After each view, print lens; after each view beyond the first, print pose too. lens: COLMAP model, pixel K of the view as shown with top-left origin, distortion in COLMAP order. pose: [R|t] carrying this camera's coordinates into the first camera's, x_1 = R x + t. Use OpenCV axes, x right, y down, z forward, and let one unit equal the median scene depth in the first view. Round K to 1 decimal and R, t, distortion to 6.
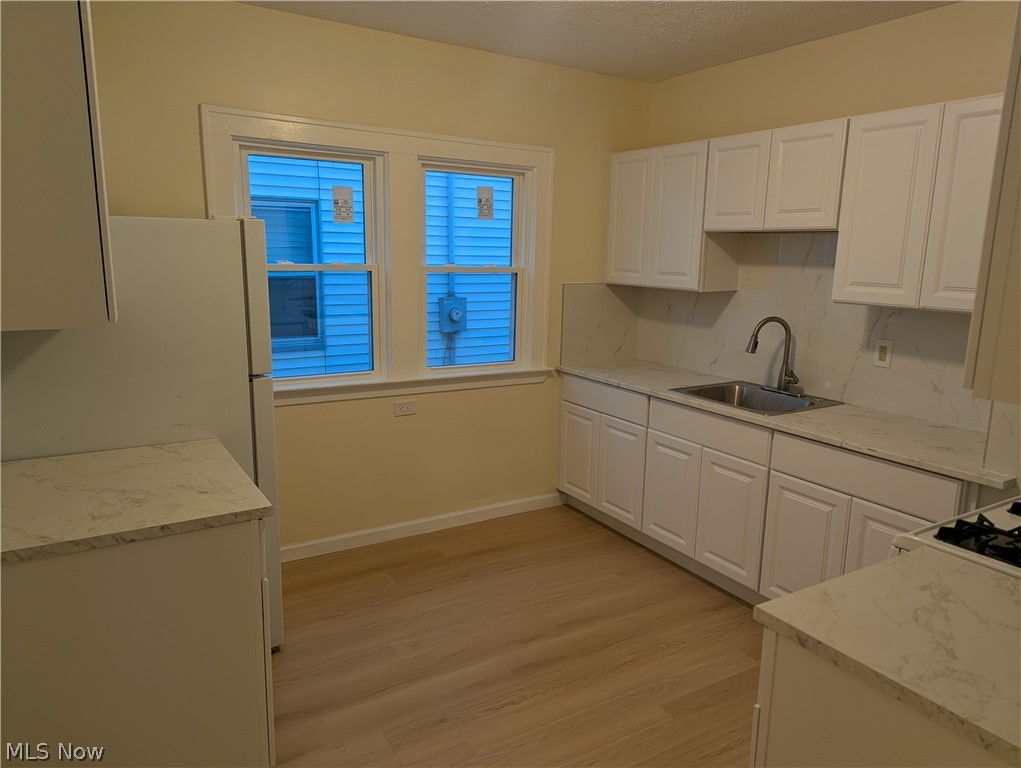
lens RADIAL K [[715.7, 0, 531.7], [0, 715.7, 384.4], [0, 0, 1]] dist [0.071344, -0.037508]
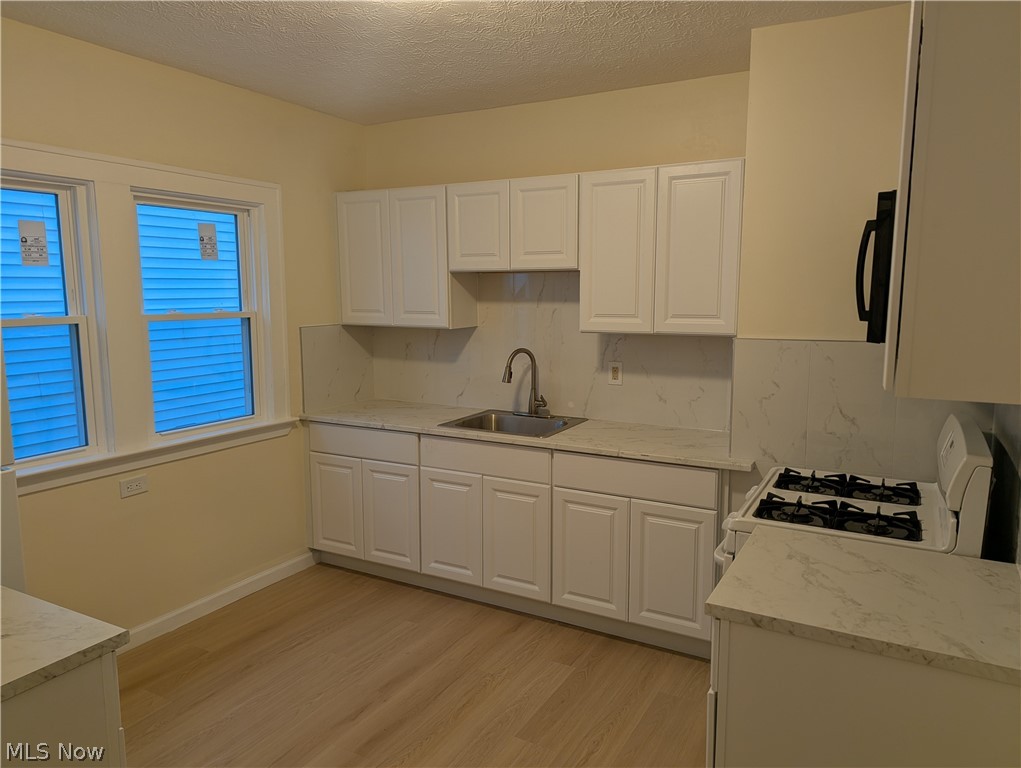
lens RADIAL K [[715.7, 0, 514.4], [0, 715.7, 384.8], [0, 0, 1]] dist [0.071344, -0.037508]
pose [[0.878920, -0.090403, 0.468324, -0.188993], [0.113488, 0.993312, -0.021244, -0.016736], [-0.463271, 0.071821, 0.883302, 0.051984]]
